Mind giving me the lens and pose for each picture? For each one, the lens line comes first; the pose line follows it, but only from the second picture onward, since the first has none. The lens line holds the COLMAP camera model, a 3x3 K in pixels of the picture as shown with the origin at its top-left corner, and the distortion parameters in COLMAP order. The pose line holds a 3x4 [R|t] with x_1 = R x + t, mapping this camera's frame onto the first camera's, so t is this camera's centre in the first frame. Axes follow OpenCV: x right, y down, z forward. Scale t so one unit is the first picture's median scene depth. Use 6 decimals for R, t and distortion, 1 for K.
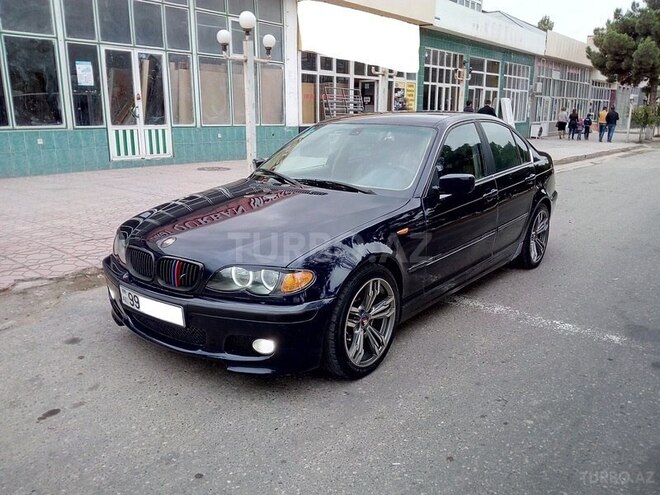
lens RADIAL K [[538.8, 0, 338.7], [0, 538.8, 264.2], [0, 0, 1]] dist [0.060255, -0.113442]
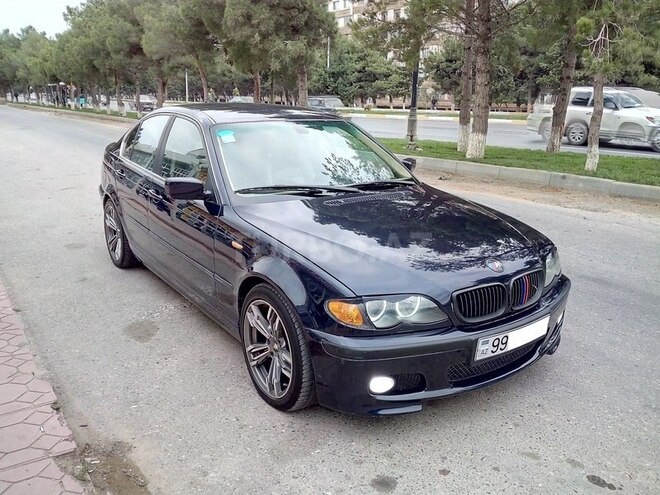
lens RADIAL K [[538.8, 0, 338.7], [0, 538.8, 264.2], [0, 0, 1]] dist [0.060255, -0.113442]
pose [[0.285806, -0.296039, 0.911414, -0.183220], [0.256324, 0.940048, 0.224960, -0.047228], [-0.923370, 0.169322, 0.344553, 0.142533]]
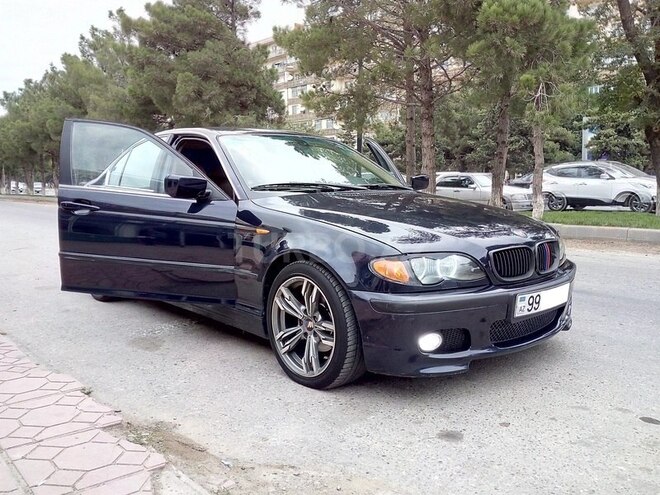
lens RADIAL K [[543.2, 0, 338.4], [0, 543.2, 251.2], [0, 0, 1]] dist [0.098323, -0.174964]
pose [[0.173250, -0.142816, 0.974468, -0.198975], [0.283588, 0.954760, 0.089509, -0.028174], [-0.943166, 0.260840, 0.205913, 0.169489]]
